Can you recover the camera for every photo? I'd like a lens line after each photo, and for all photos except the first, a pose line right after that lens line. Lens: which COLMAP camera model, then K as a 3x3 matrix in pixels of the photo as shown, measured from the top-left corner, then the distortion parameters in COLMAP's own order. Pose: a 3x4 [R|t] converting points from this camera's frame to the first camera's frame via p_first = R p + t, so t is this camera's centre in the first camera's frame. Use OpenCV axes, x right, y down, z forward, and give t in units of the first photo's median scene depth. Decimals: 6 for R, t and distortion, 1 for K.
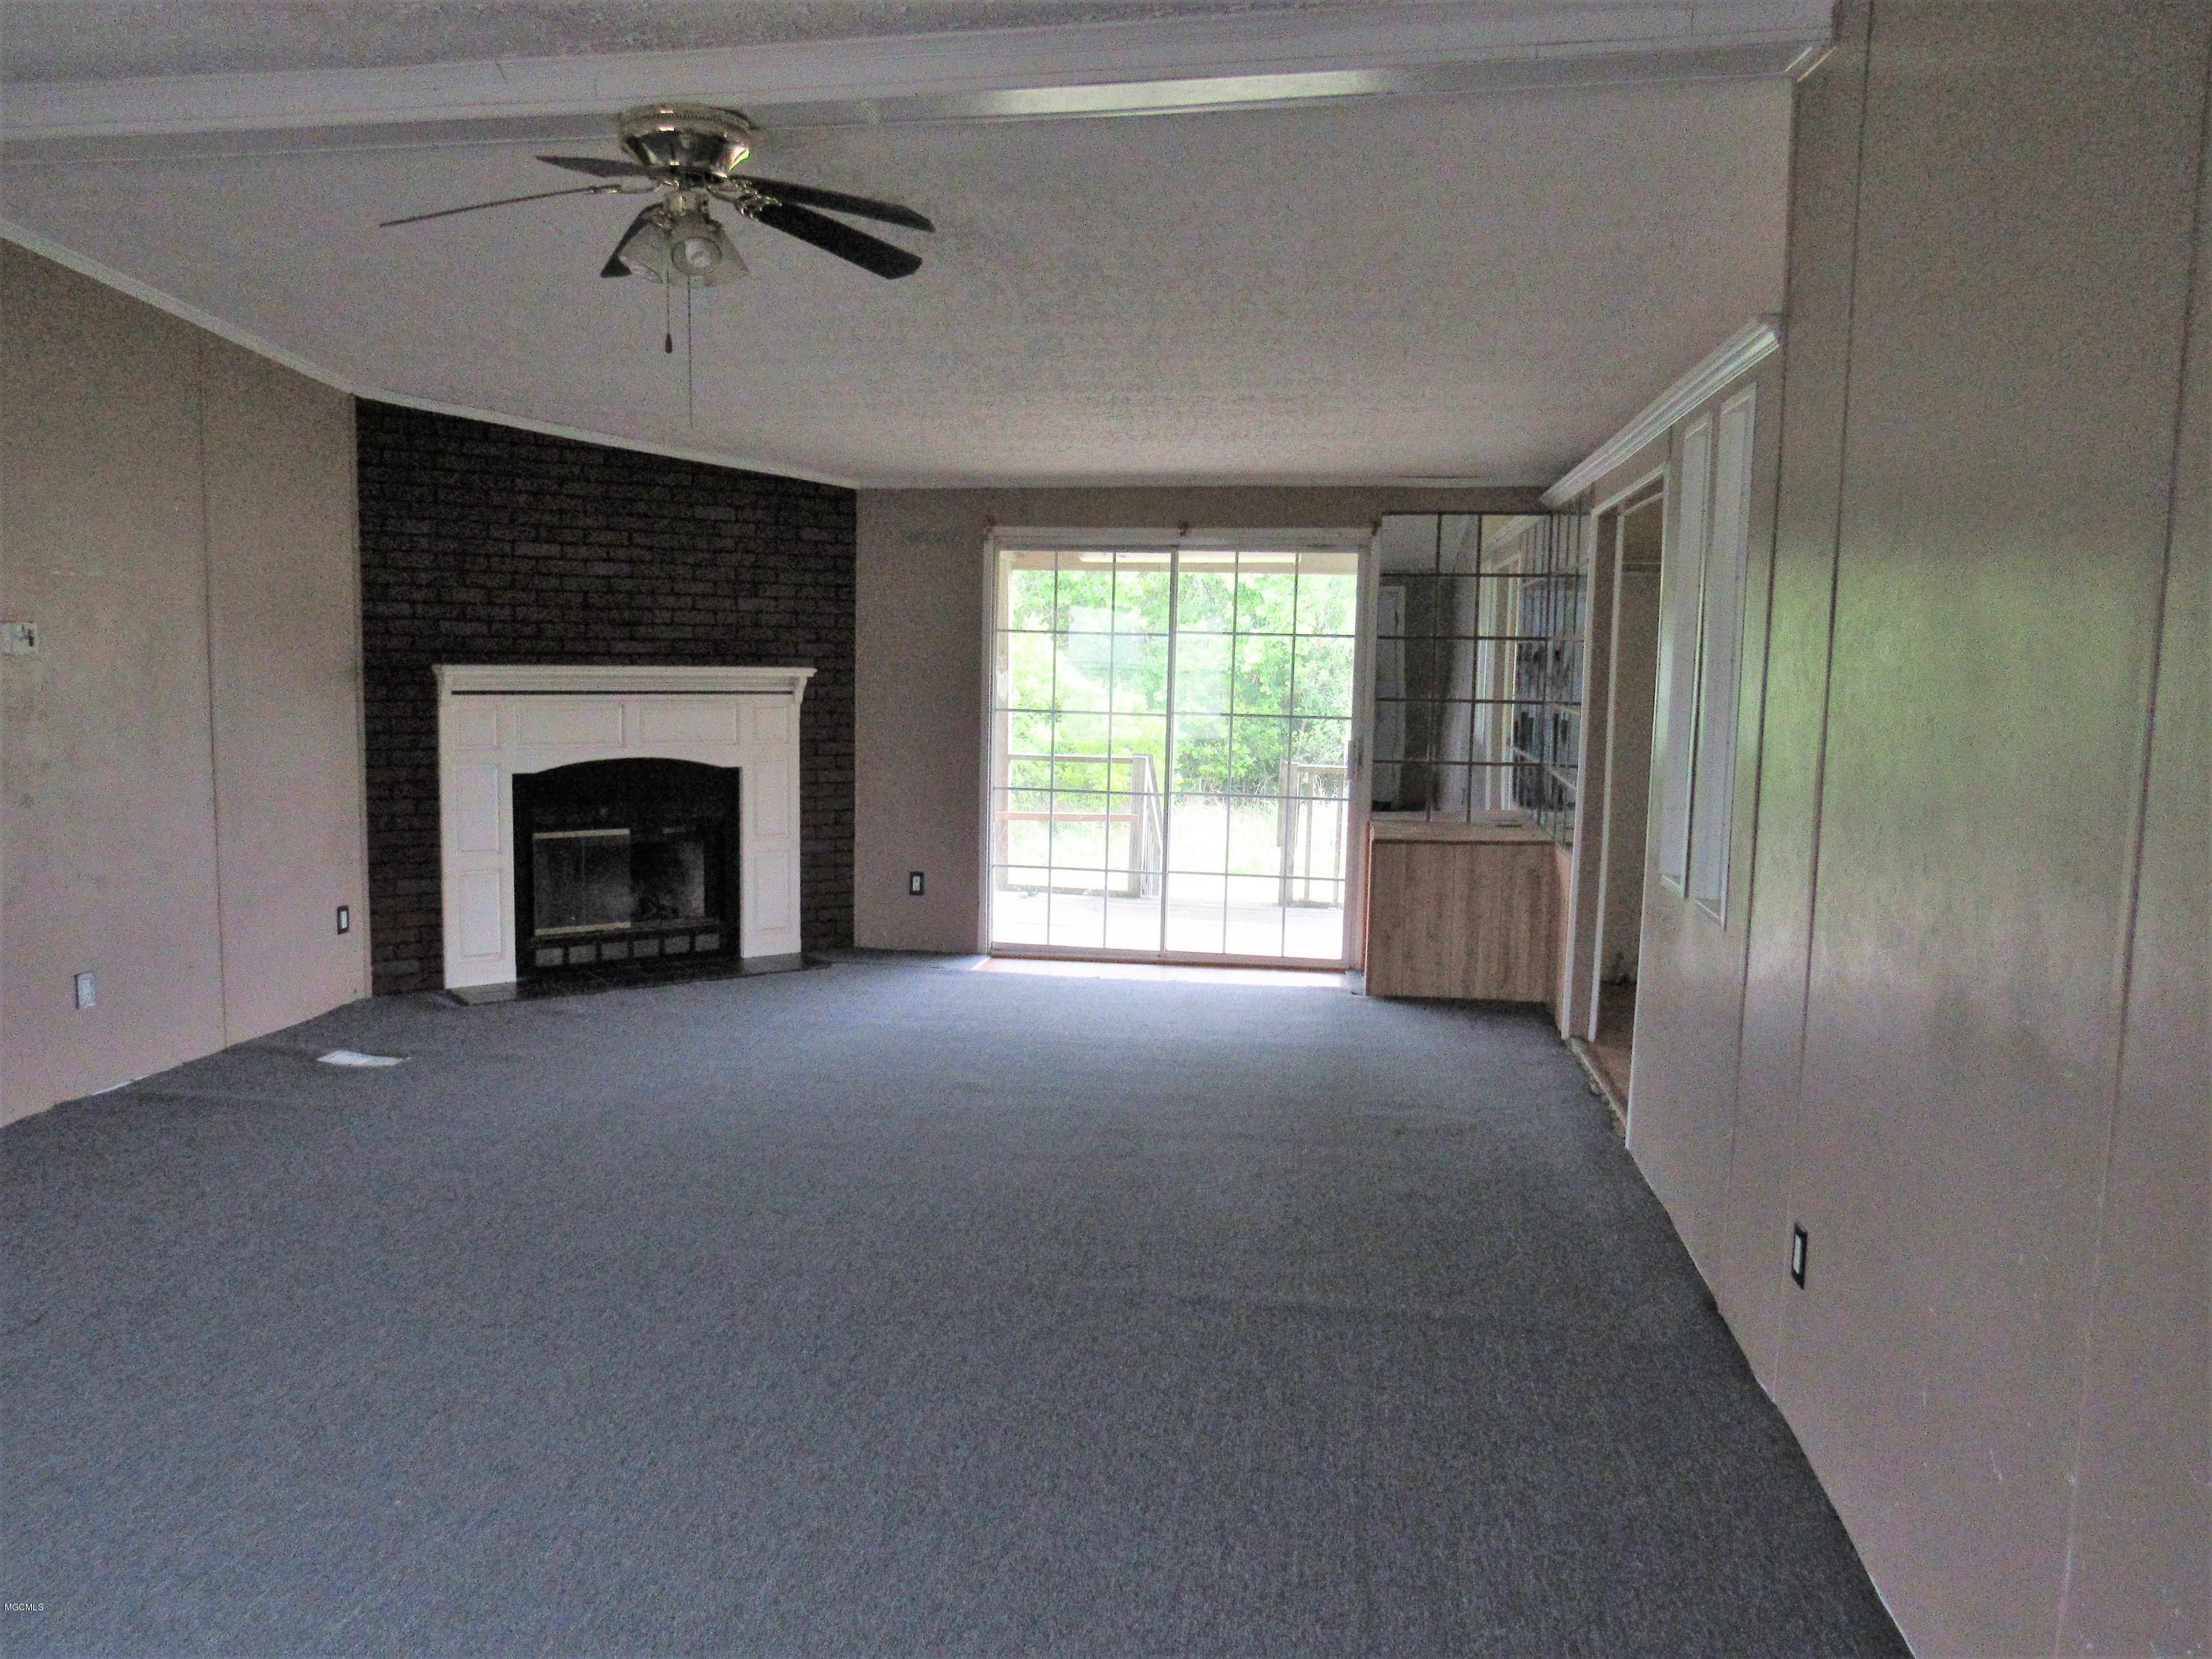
lens RADIAL K [[1555.0, 0, 1106.0], [0, 1555.0, 829.5], [0, 0, 1]] dist [0.001230, -0.001087]
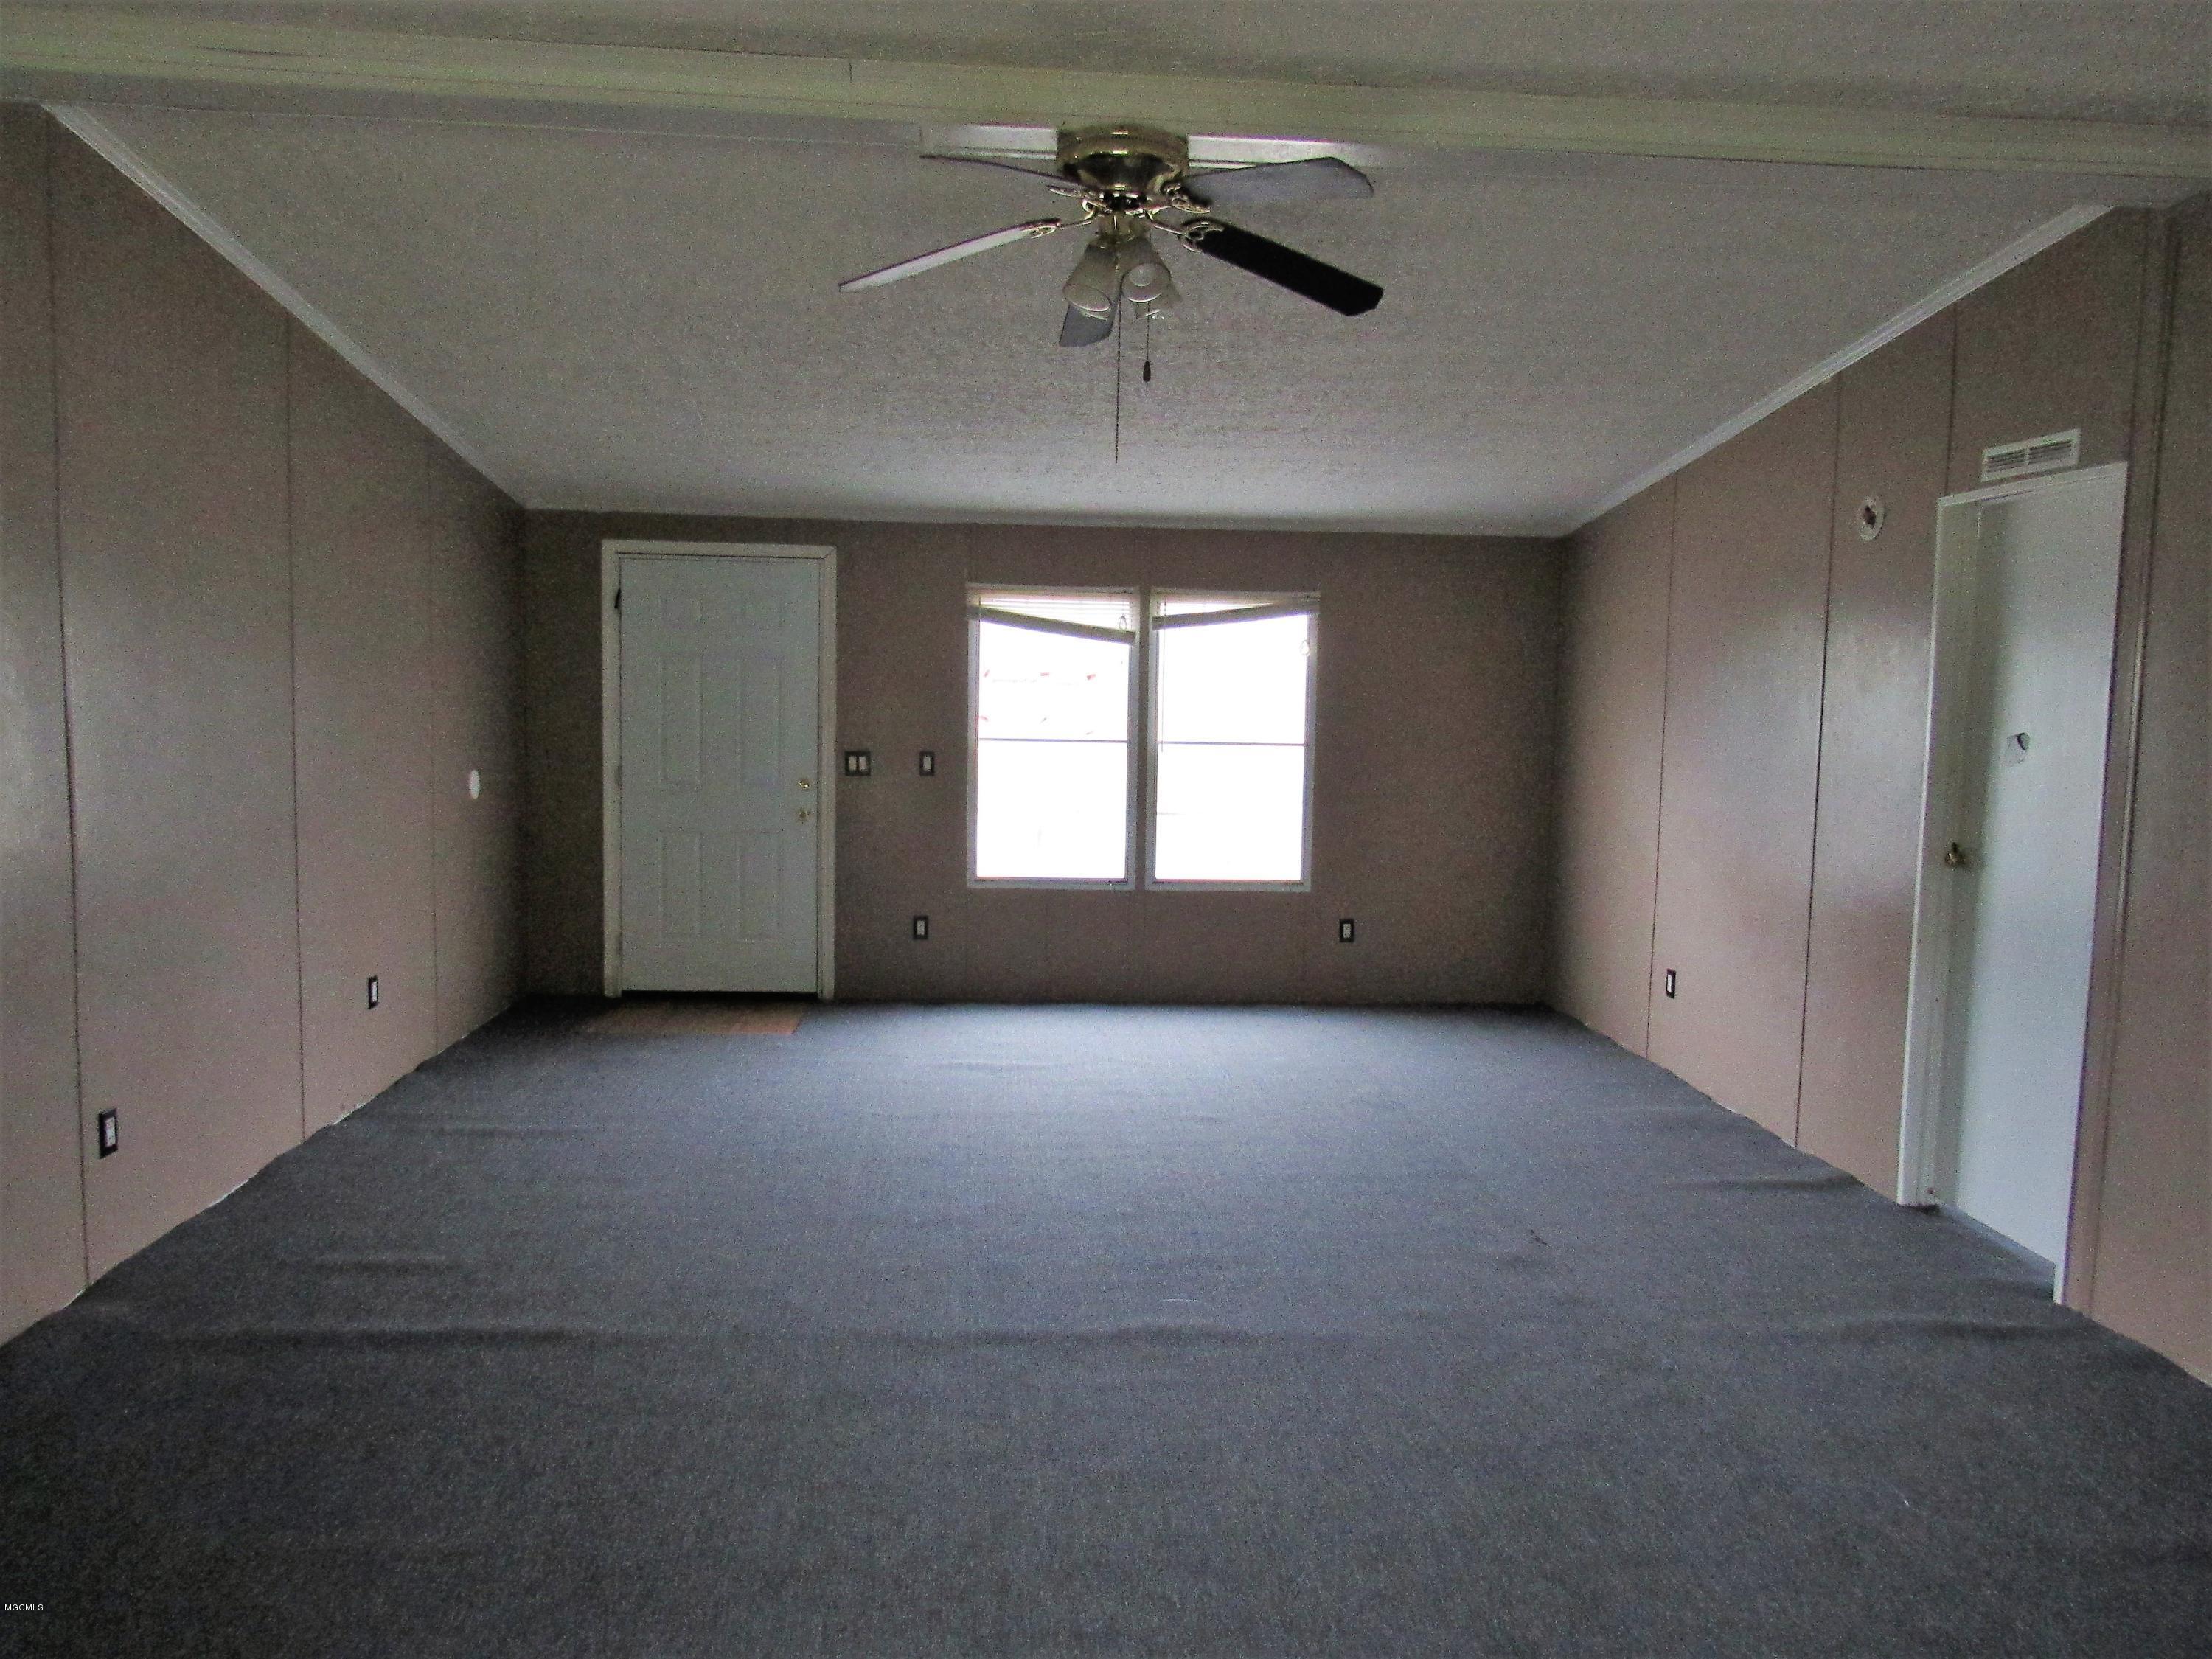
lens RADIAL K [[1560.3, 0, 1106.0], [0, 1560.3, 829.5], [0, 0, 1]] dist [-0.024326, 0.001312]
pose [[0.968061, -0.012996, 0.250378, -0.520446], [0.019272, 0.999558, -0.022630, -0.009946], [-0.249973, 0.026733, 0.967884, 0.082708]]
